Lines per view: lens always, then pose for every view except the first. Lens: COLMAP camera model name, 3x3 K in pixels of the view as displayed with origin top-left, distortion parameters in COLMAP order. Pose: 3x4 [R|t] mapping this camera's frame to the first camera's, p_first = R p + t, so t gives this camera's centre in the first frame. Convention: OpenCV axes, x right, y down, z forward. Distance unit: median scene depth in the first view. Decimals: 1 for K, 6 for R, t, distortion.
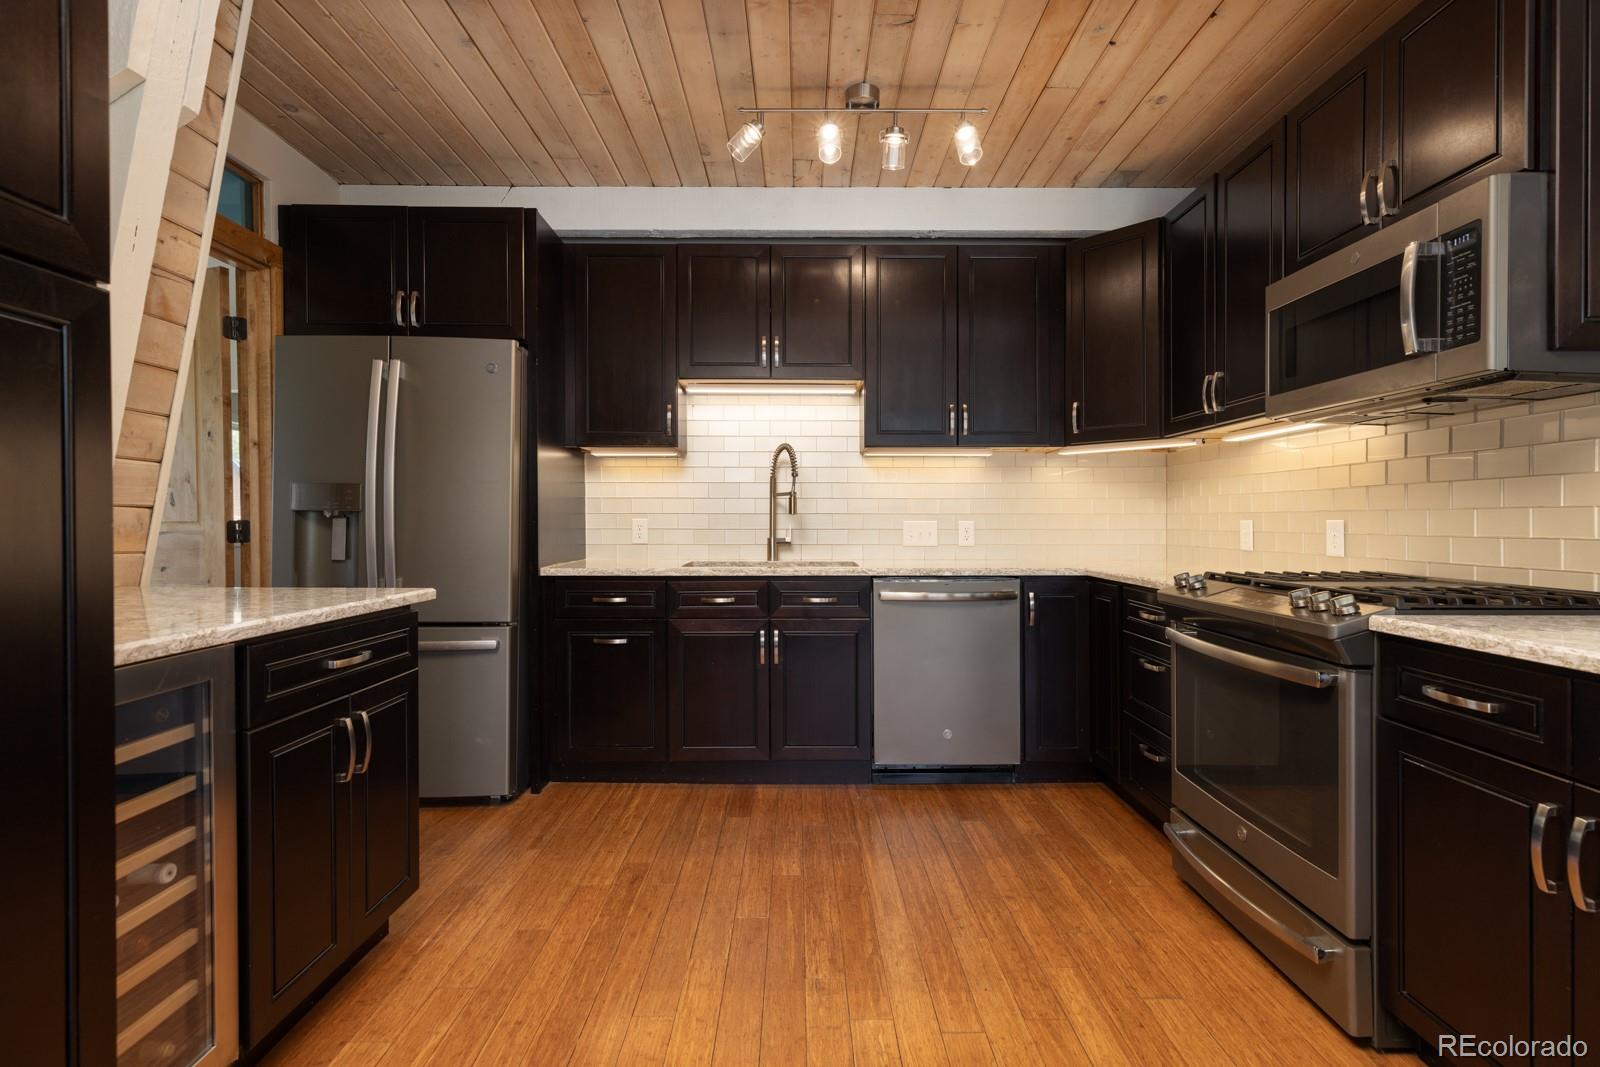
lens RADIAL K [[733.9, 0, 812.4], [0, 733.9, 531.7], [0, 0, 1]] dist [0.005075, -0.001055]
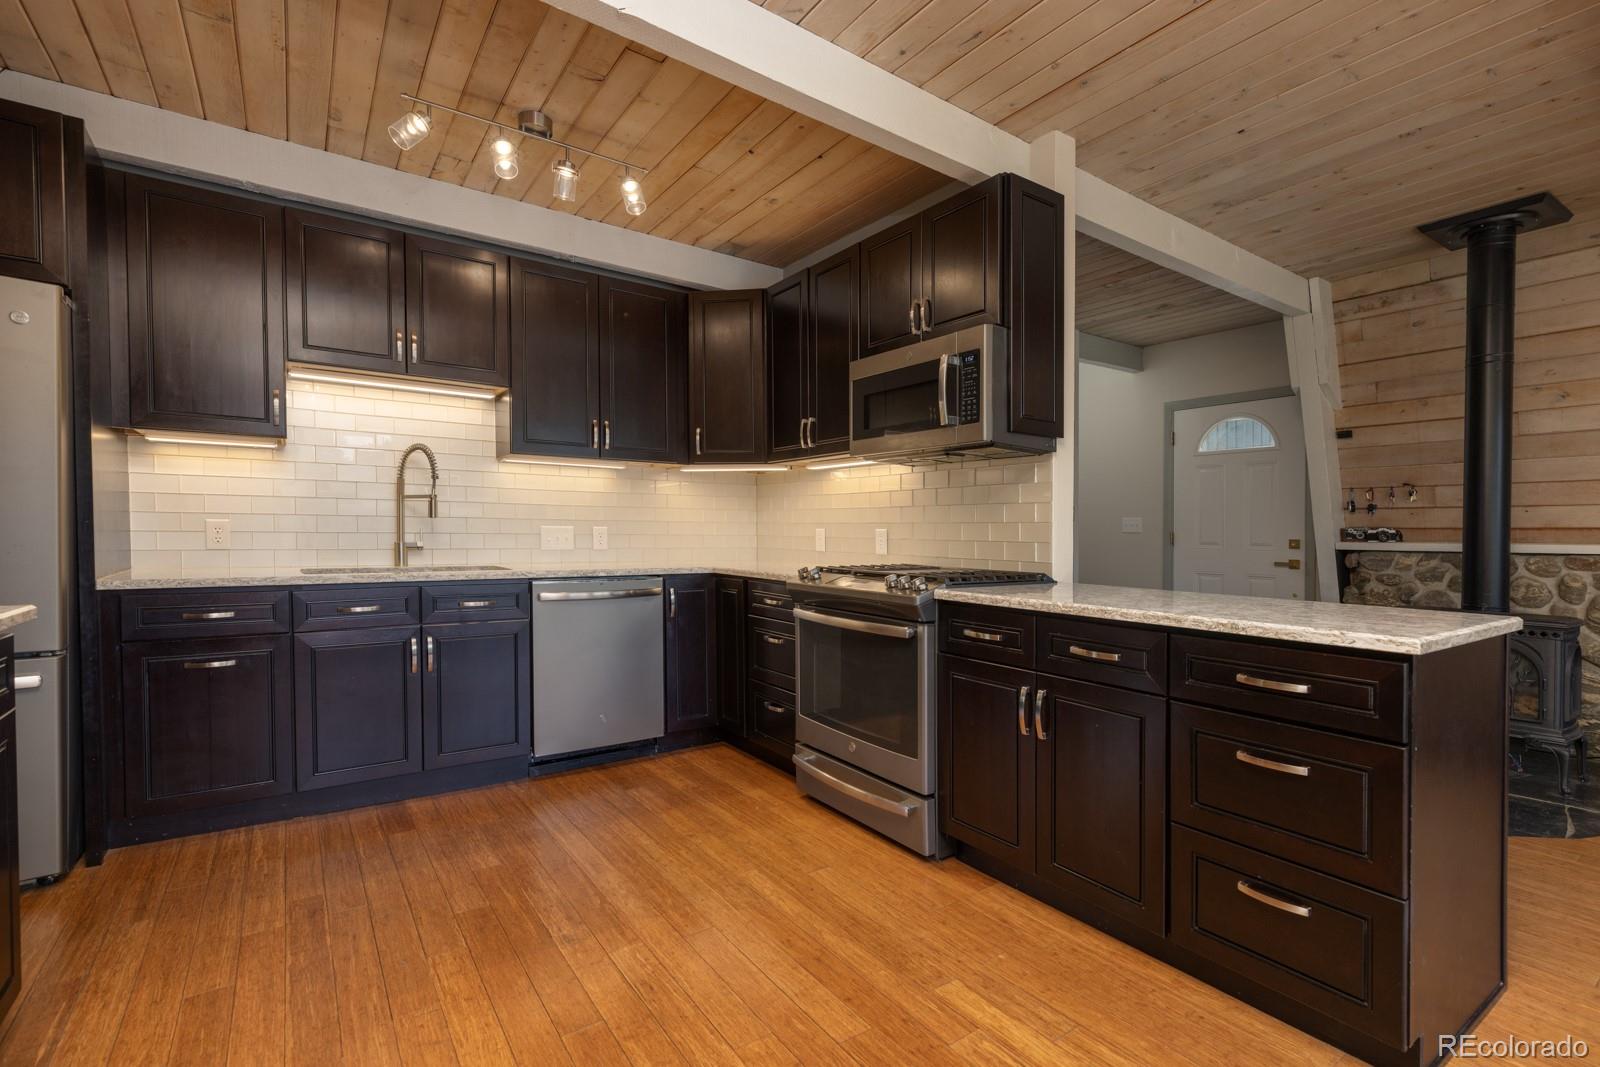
lens RADIAL K [[733.9, 0, 781.4], [0, 733.9, 539.5], [0, 0, 1]] dist [0.005075, -0.001055]
pose [[0.830252, 0.001893, 0.557385, -0.219741], [-0.003306, 0.999993, 0.001527, 0.002355], [-0.557379, -0.003111, 0.830253, -0.072156]]
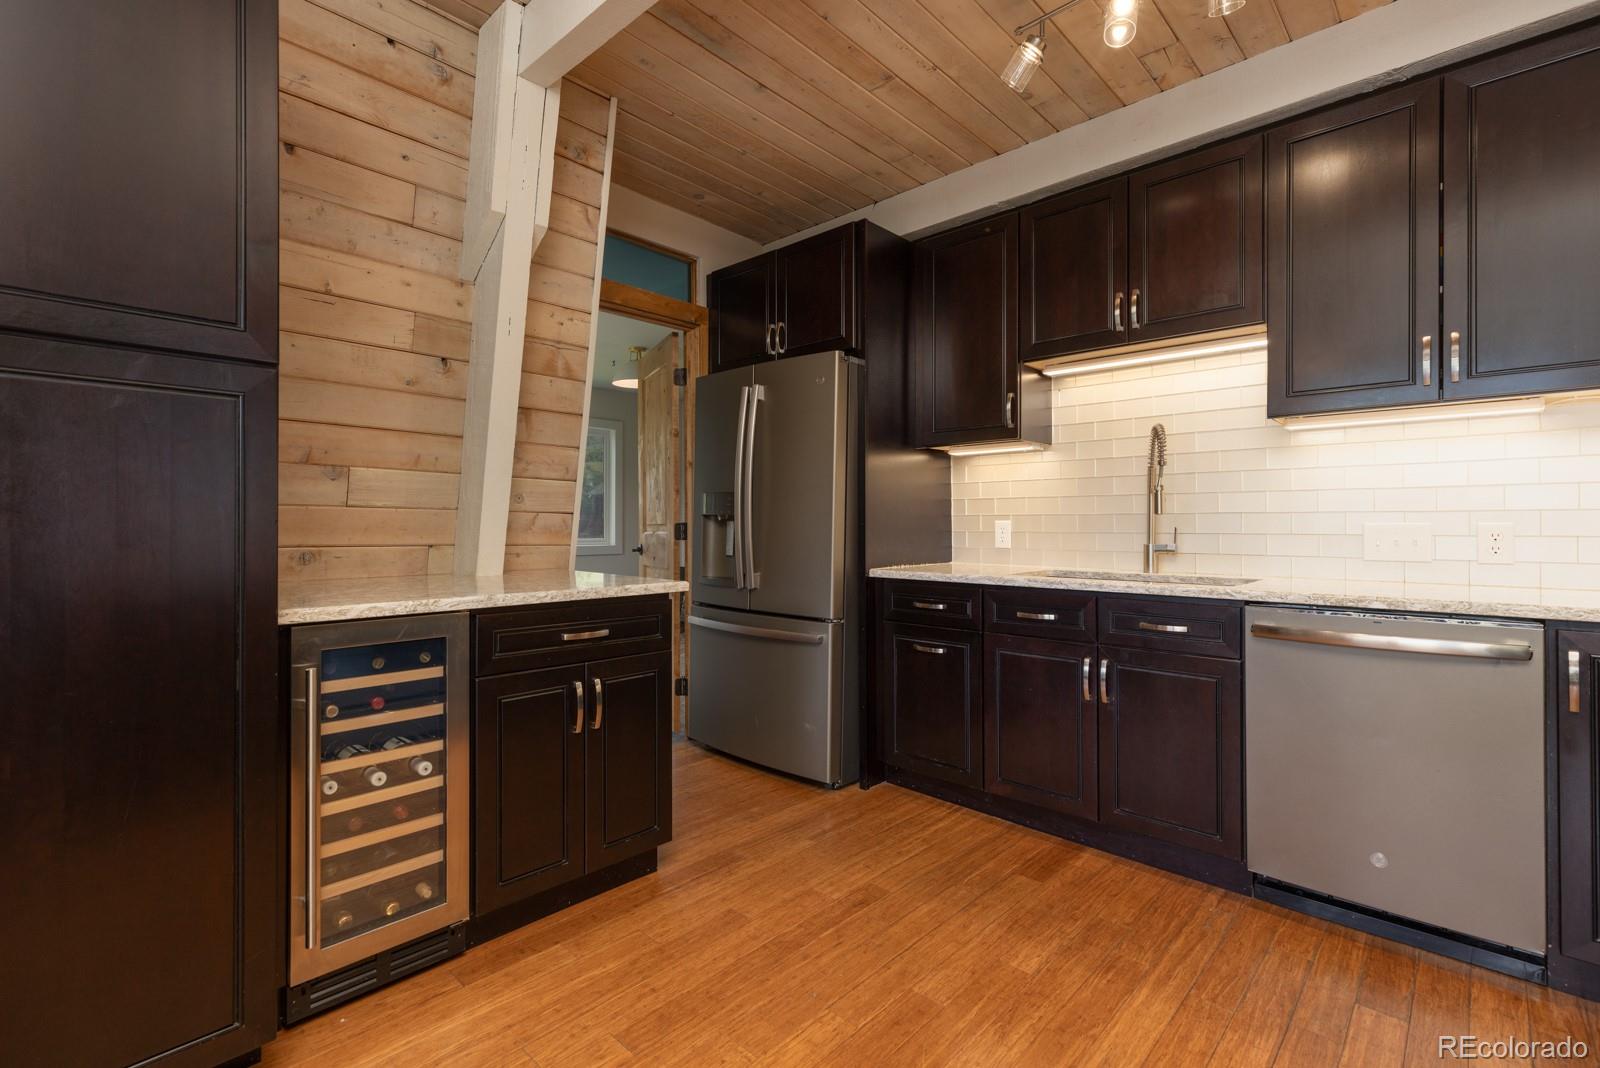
lens RADIAL K [[733.9, 0, 801.9], [0, 733.9, 529.9], [0, 0, 1]] dist [0.005075, -0.001055]
pose [[0.719470, 0.004271, -0.694511, 0.292181], [-0.009655, 0.999946, -0.003853, -0.000387], [0.694457, 0.009477, 0.719472, 0.219112]]
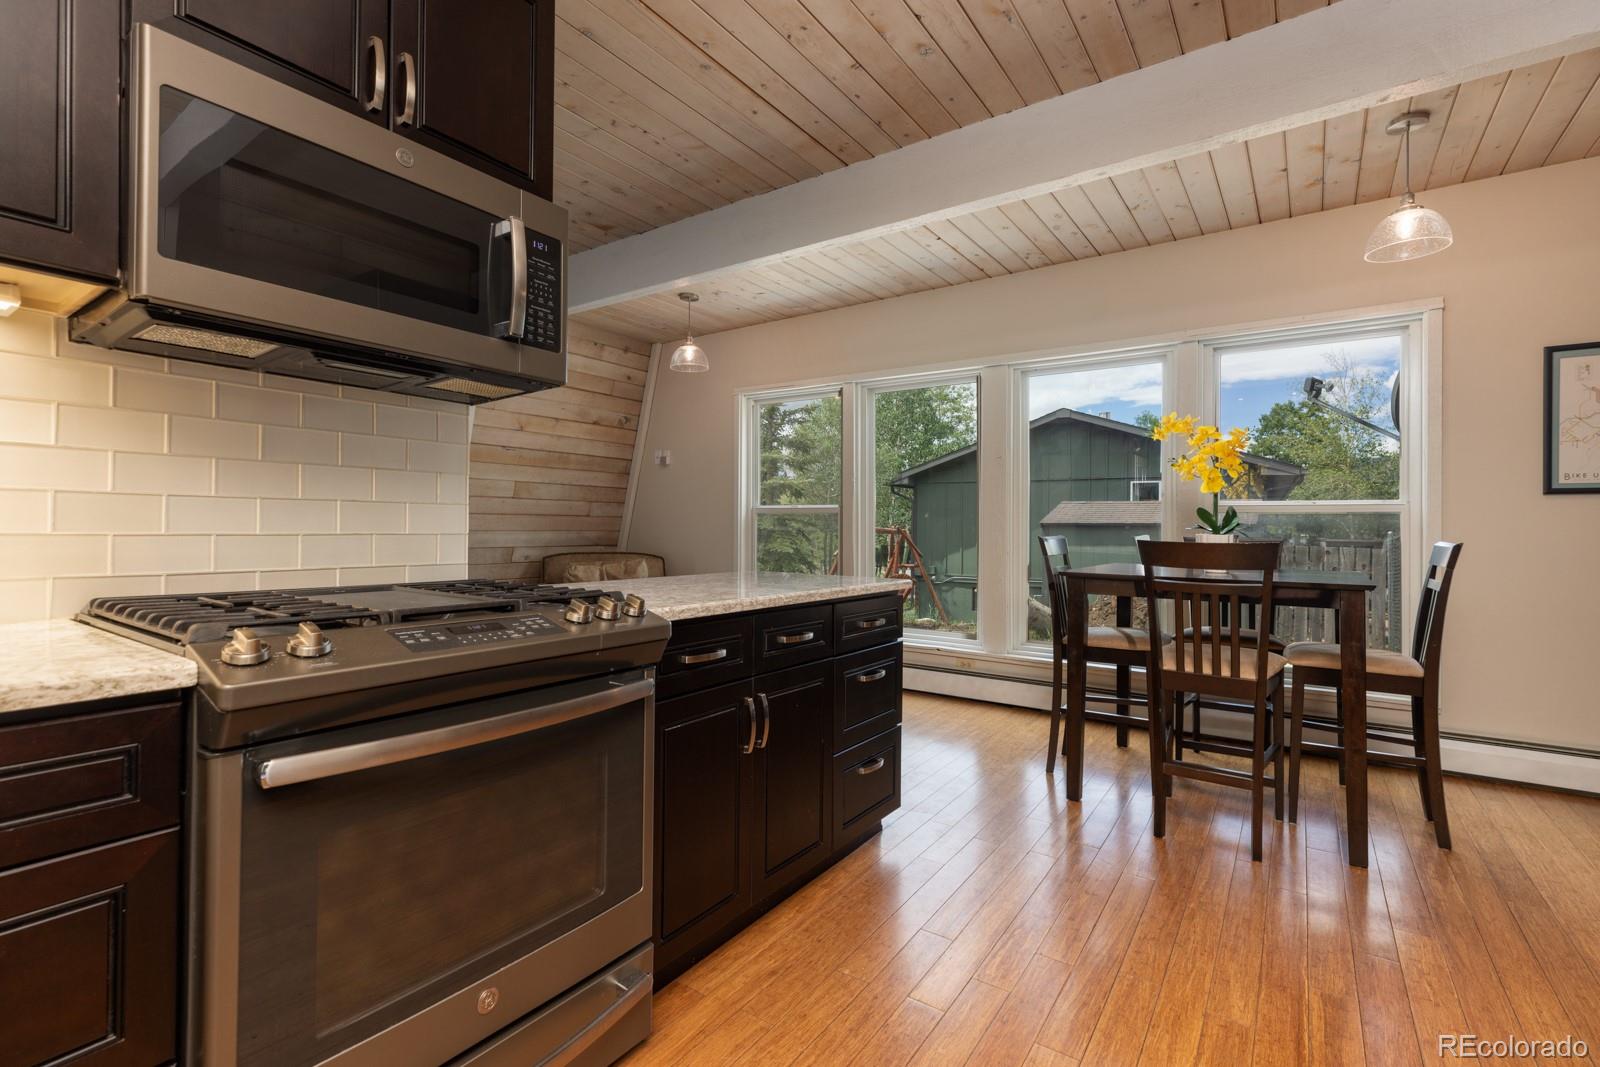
lens RADIAL K [[733.9, 0, 789.5], [0, 733.9, 509.7], [0, 0, 1]] dist [0.005075, -0.001055]
pose [[-0.809690, 0.003560, 0.586848, -0.002256], [0.000008, 0.999982, -0.006055, -0.012038], [-0.586858, -0.004898, -0.809675, 0.952886]]
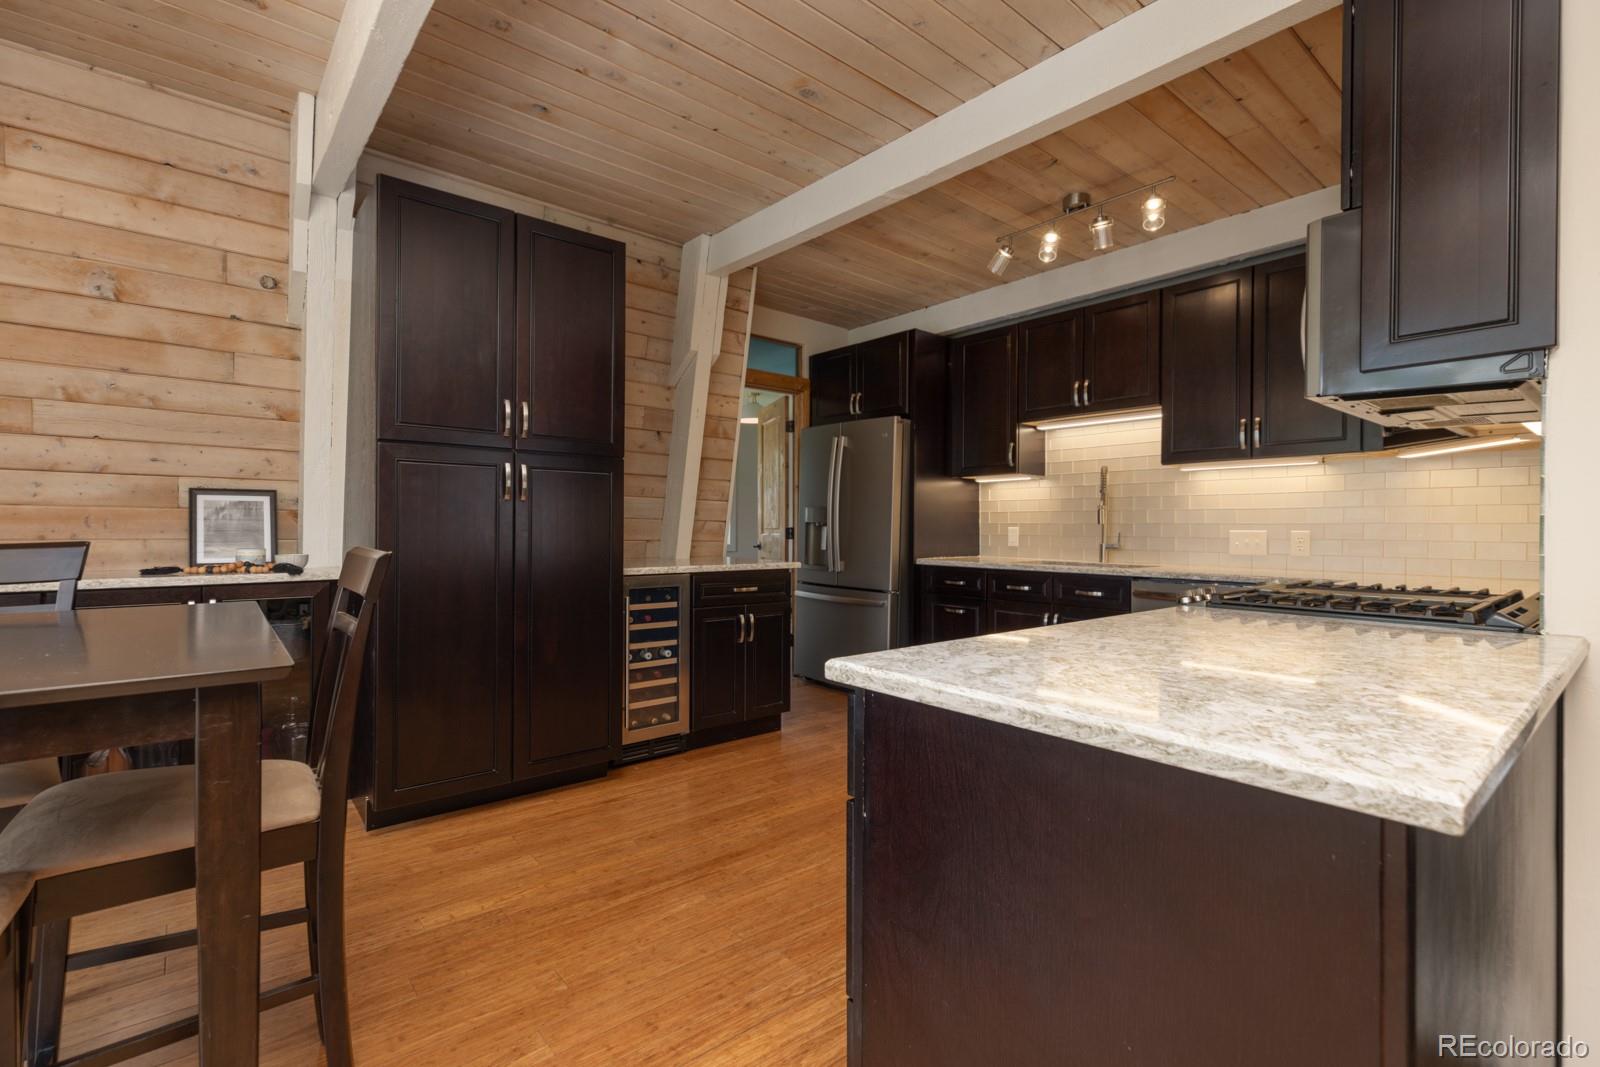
lens RADIAL K [[733.9, 0, 796.4], [0, 733.9, 516.9], [0, 0, 1]] dist [0.005075, -0.001055]
pose [[0.619557, -0.008224, -0.784909, 0.739138], [-0.016652, 0.999582, -0.023618, 0.001236], [0.784775, 0.027703, 0.619161, -0.163043]]
